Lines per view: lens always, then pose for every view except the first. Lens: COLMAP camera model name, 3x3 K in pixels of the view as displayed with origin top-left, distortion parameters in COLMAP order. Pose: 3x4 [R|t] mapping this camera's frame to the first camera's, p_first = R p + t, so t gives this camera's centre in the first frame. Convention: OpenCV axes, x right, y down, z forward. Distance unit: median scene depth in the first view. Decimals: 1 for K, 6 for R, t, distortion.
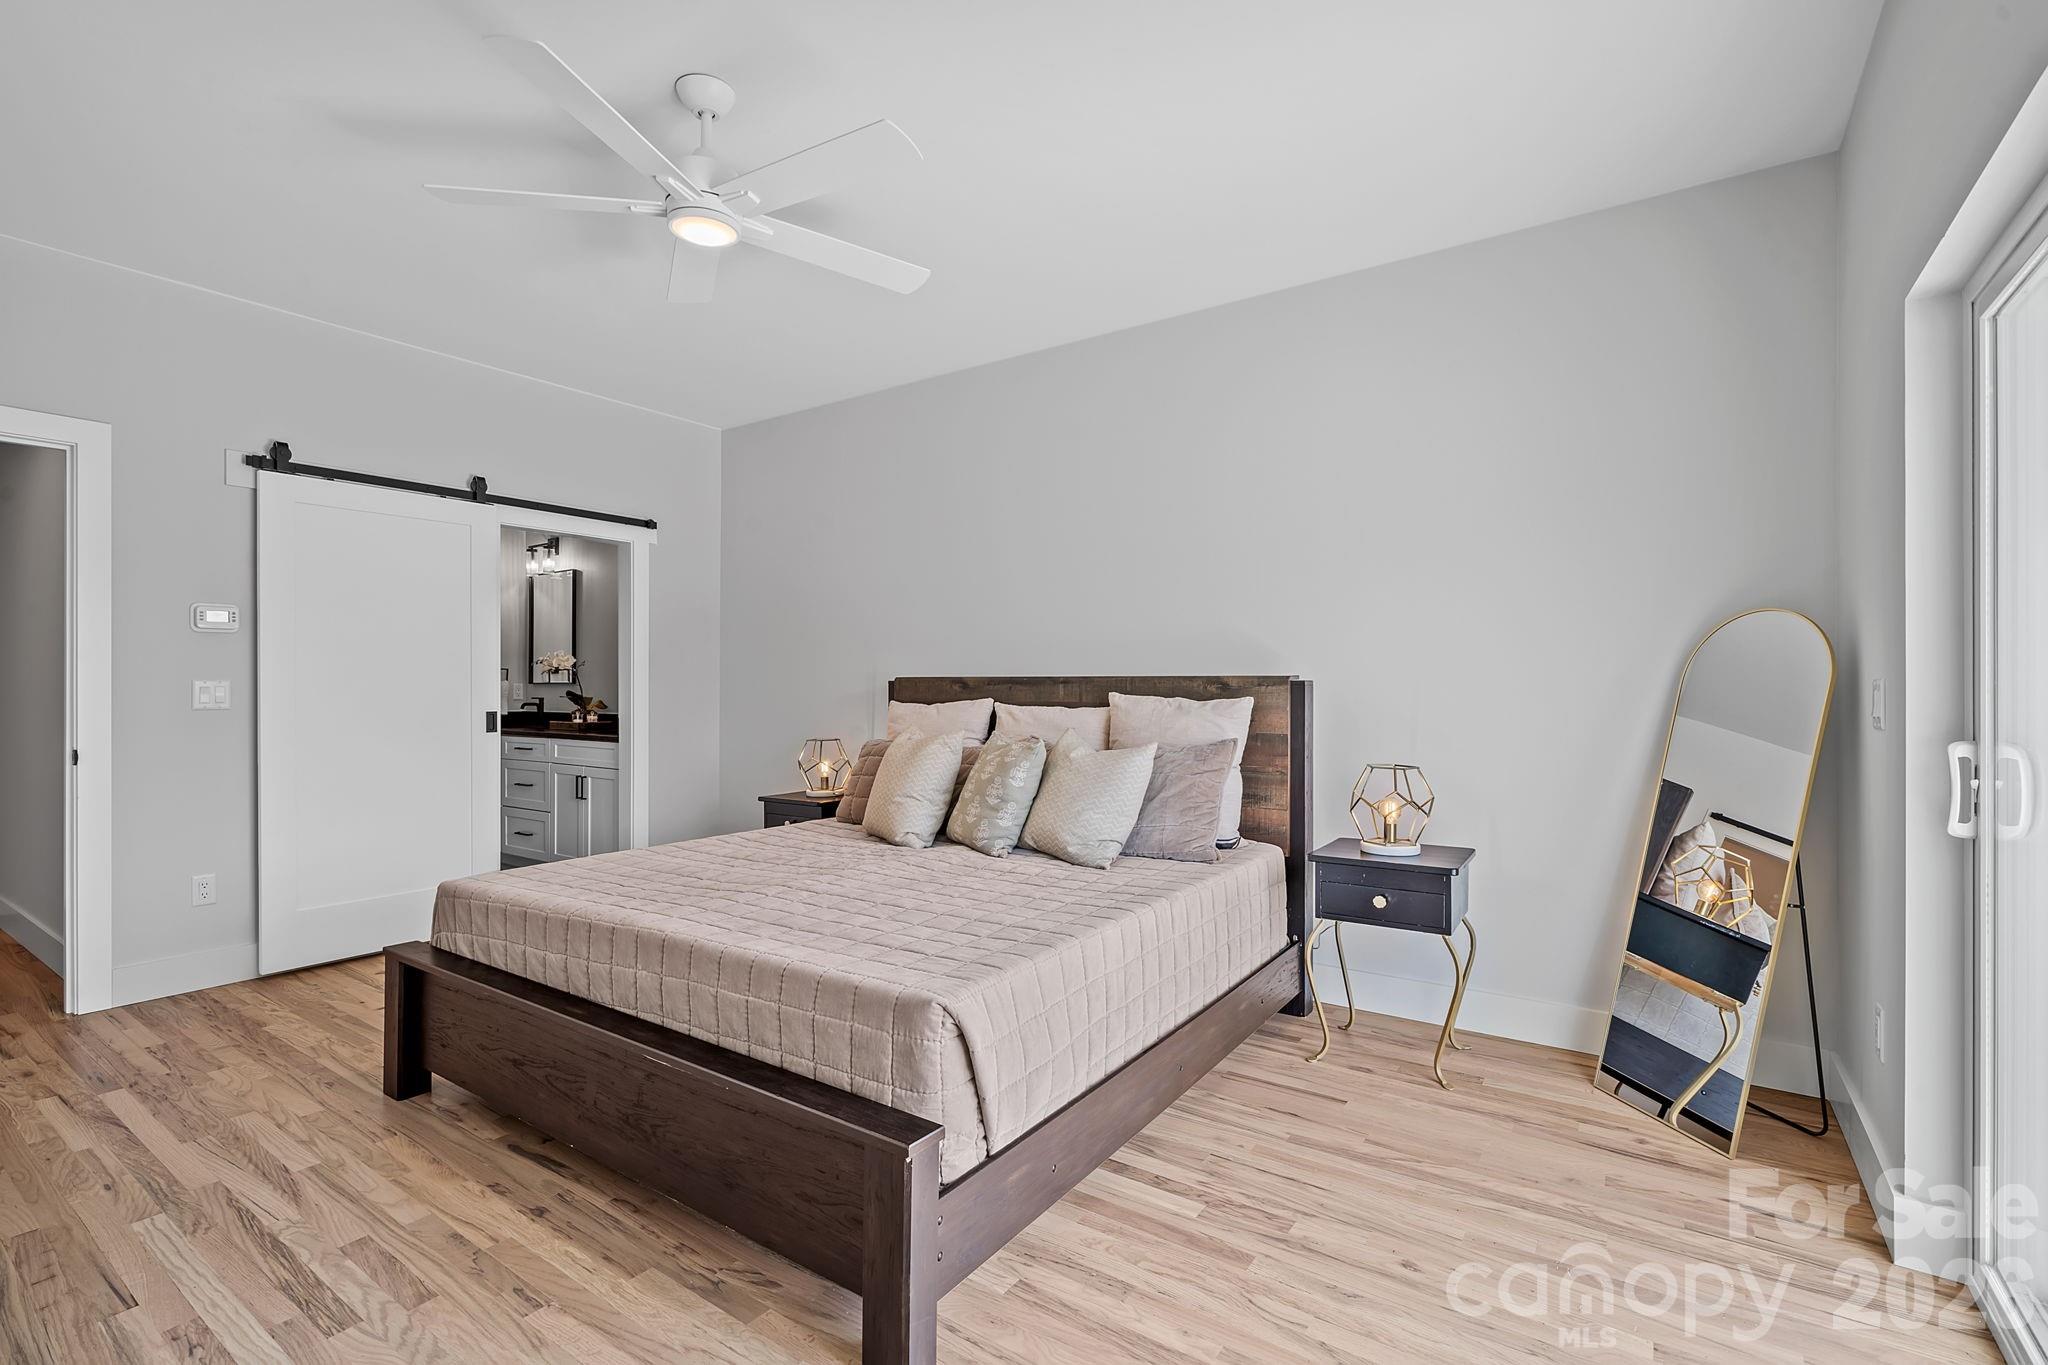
lens RADIAL K [[929.0, 0, 1029.2], [0, 929.0, 675.7], [0, 0, 1]] dist [0.002761, 0.000267]
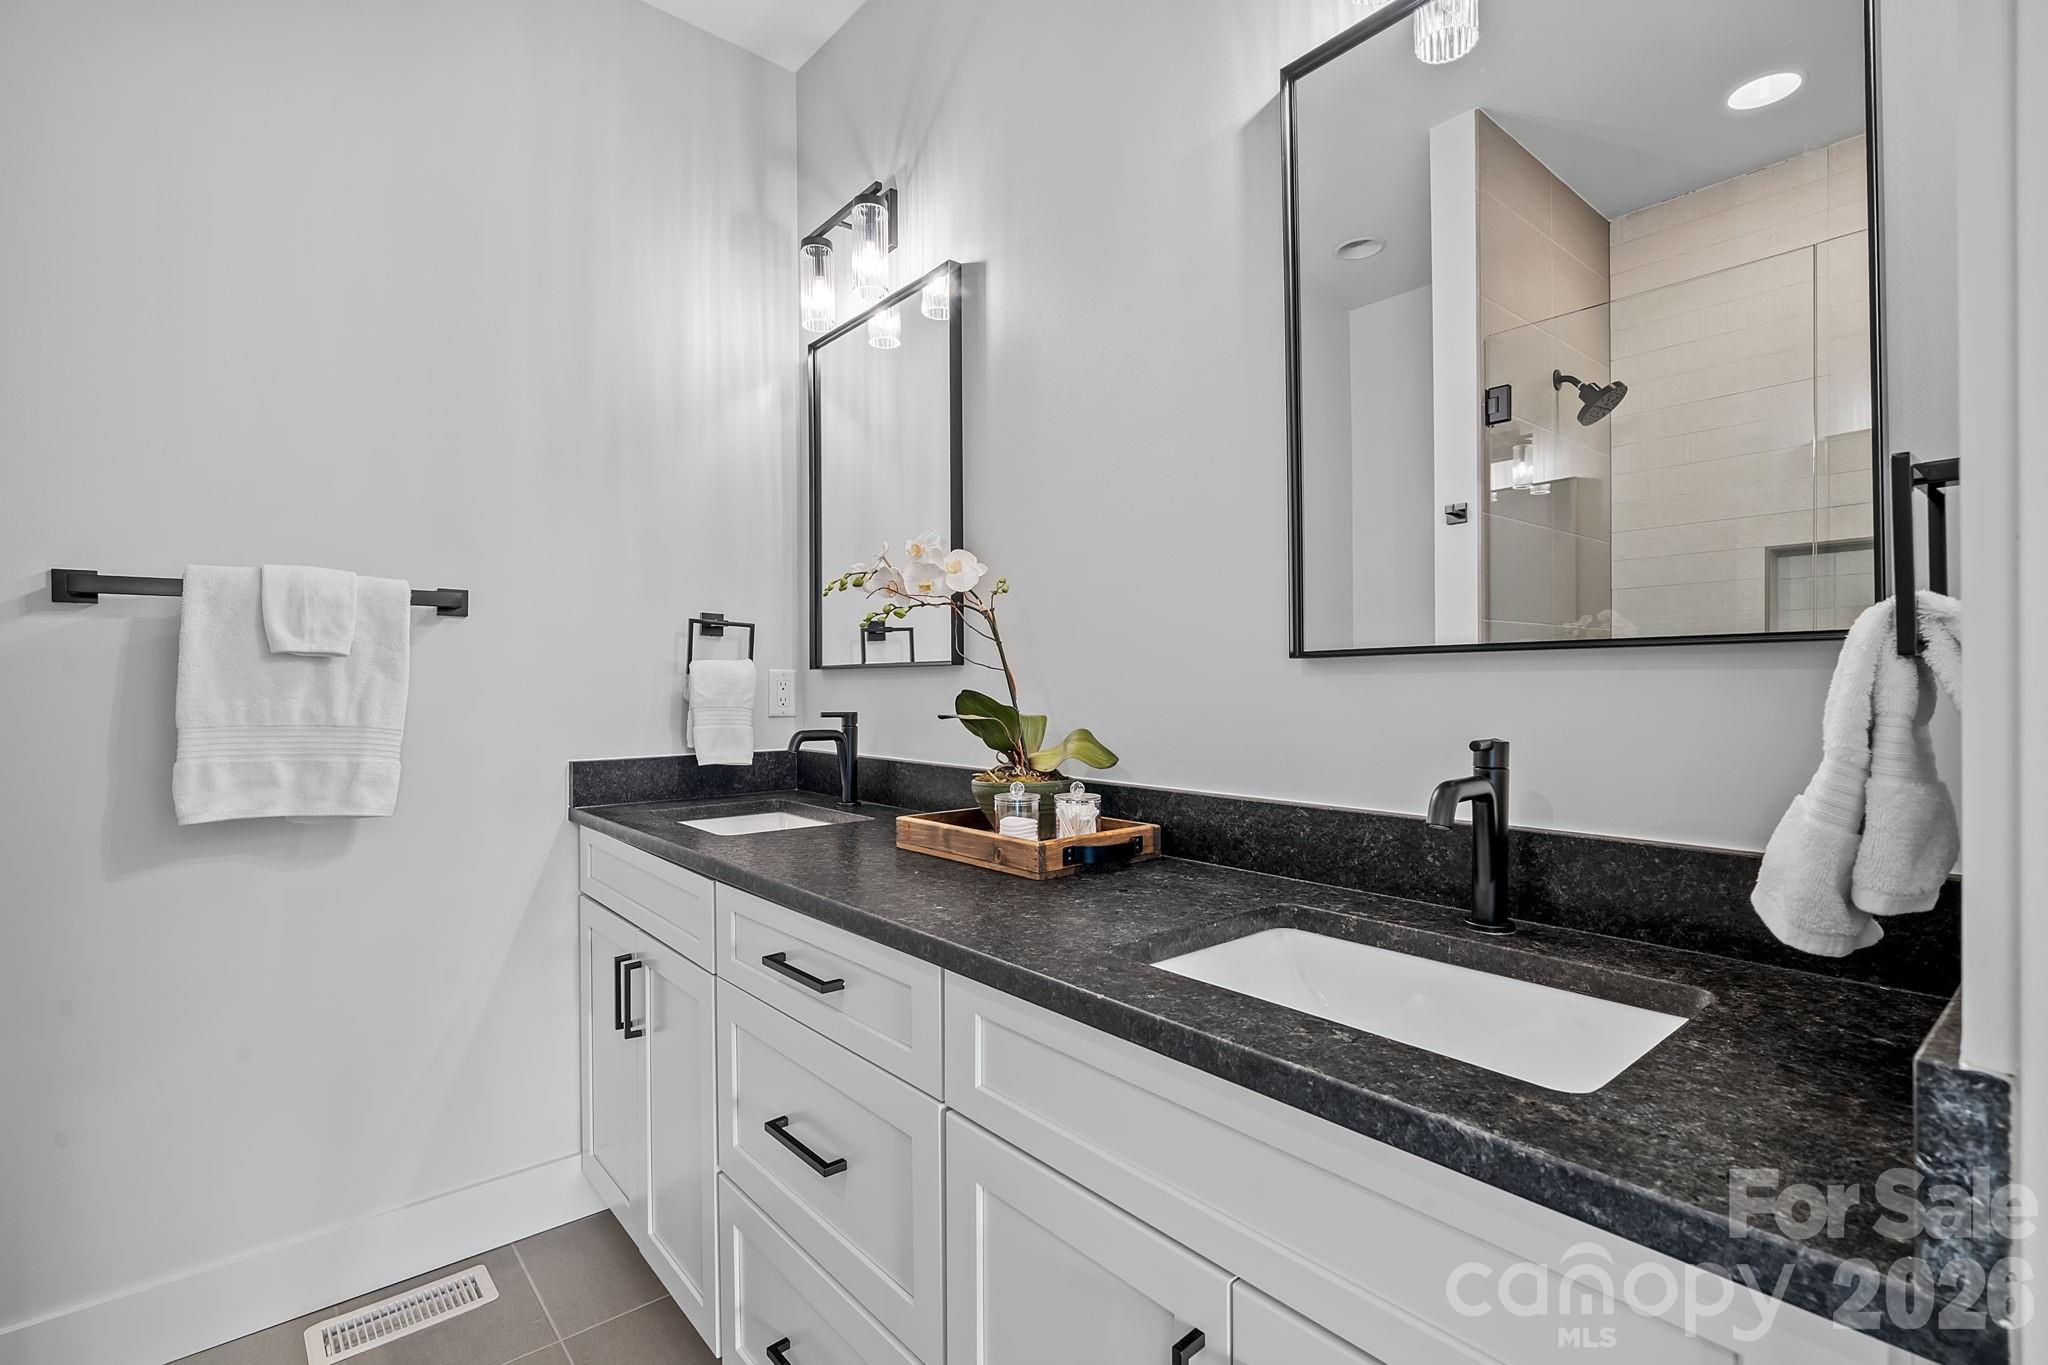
lens RADIAL K [[937.8, 0, 1027.2], [0, 937.8, 680.4], [0, 0, 1]] dist [-0.000777, -0.000296]
pose [[0.964228, -0.005249, -0.265024, -0.398669], [0.008077, 0.999921, 0.009584, 0.011349], [0.264952, -0.011381, 0.964194, 0.741015]]
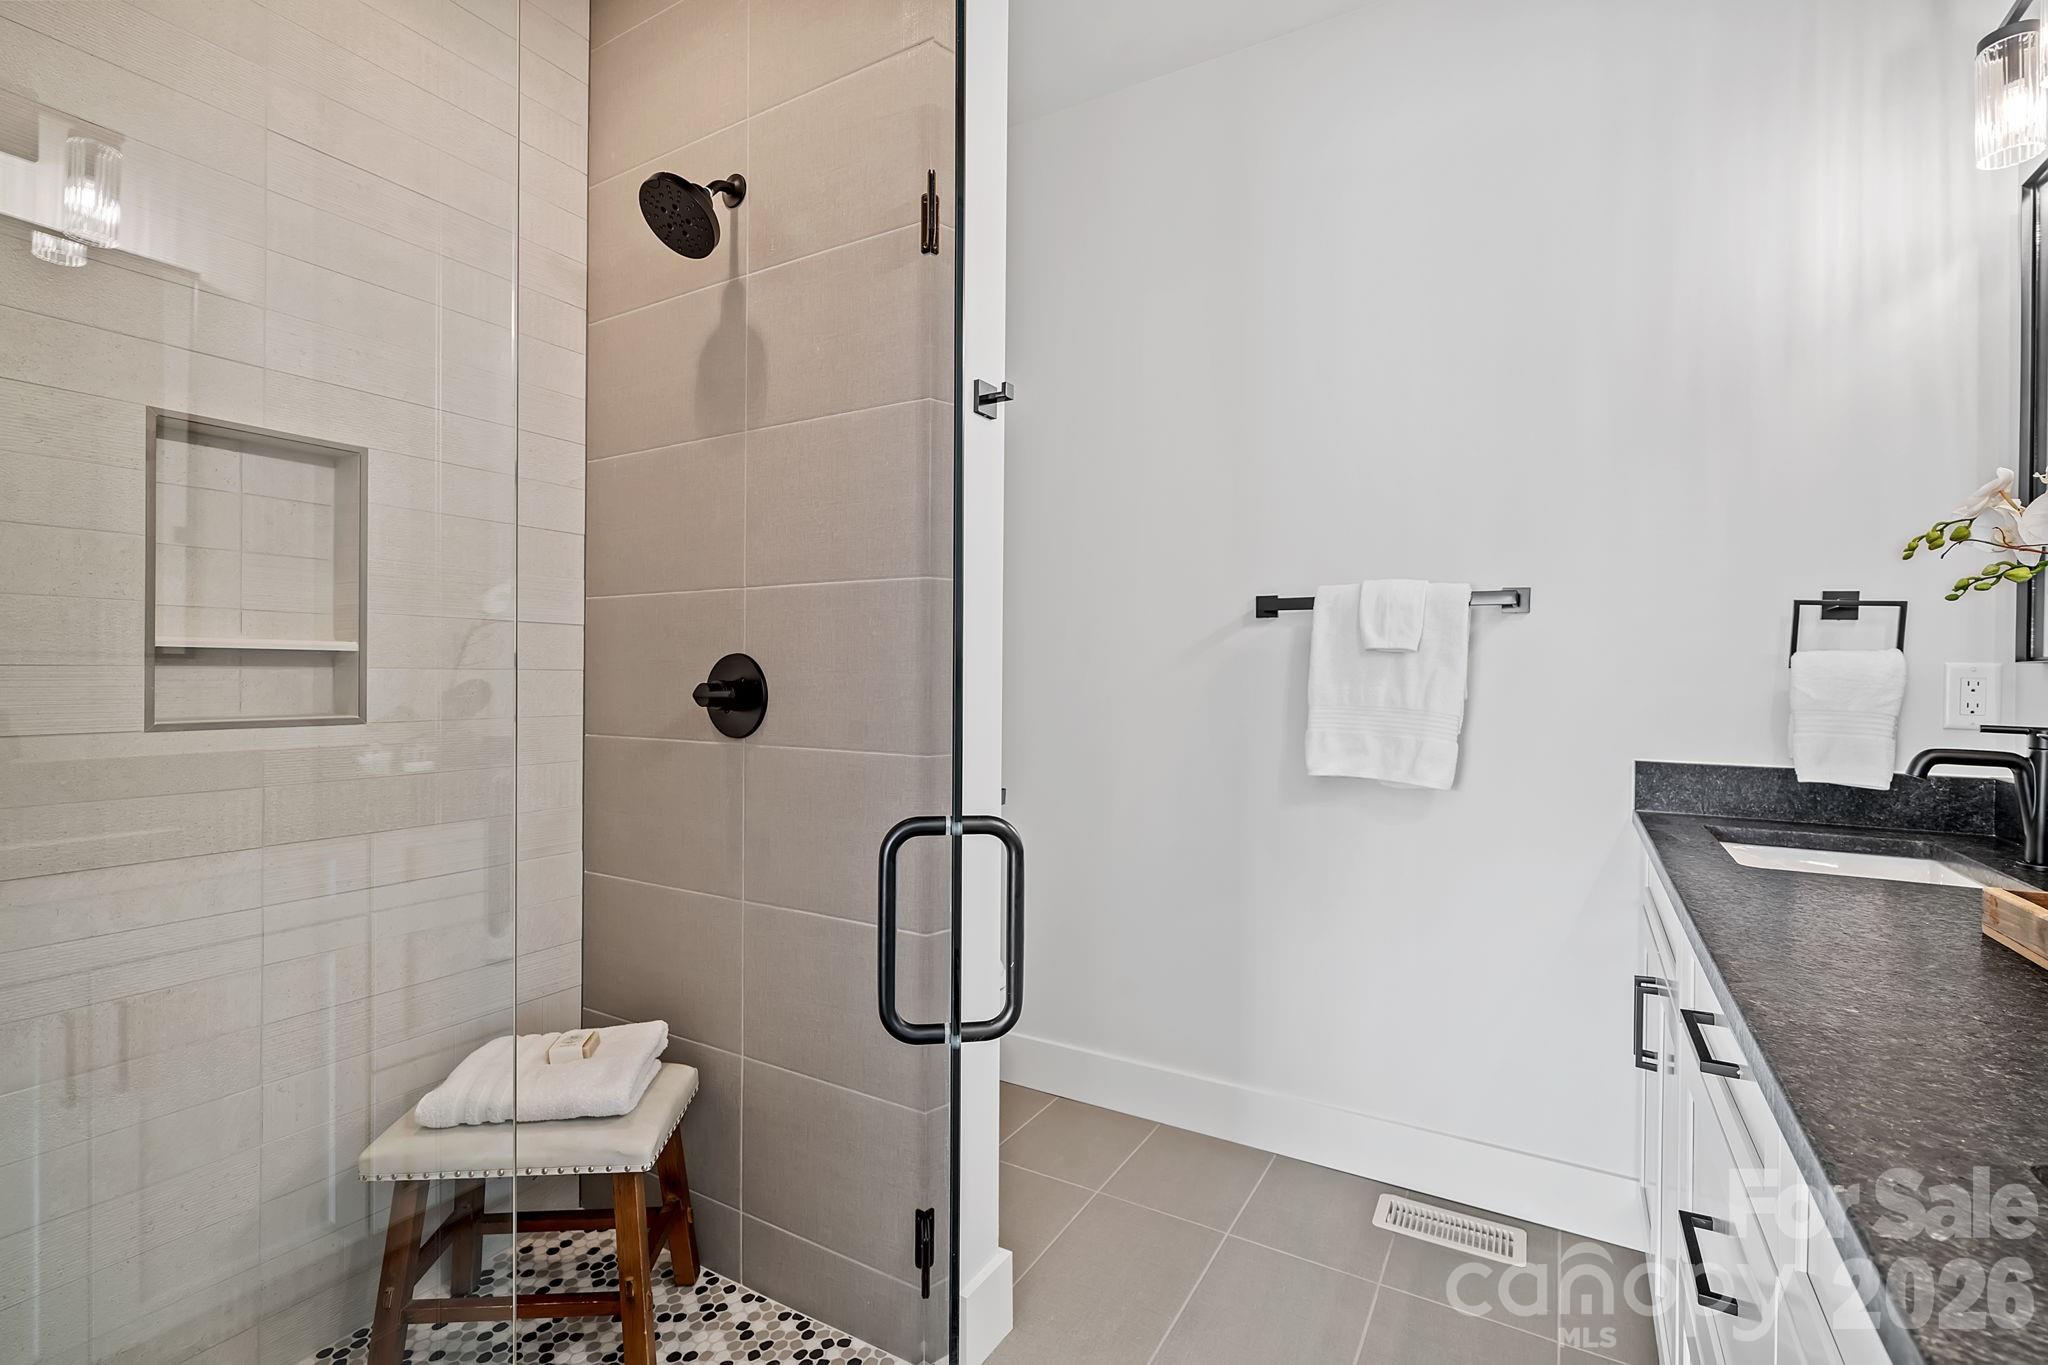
lens RADIAL K [[929.0, 0, 1029.2], [0, 929.0, 675.7], [0, 0, 1]] dist [0.002761, 0.000267]
pose [[0.082027, 0.005557, -0.996615, -0.352410], [-0.000289, 0.999985, 0.005552, 0.012021], [0.996630, -0.000168, 0.082027, 0.789743]]
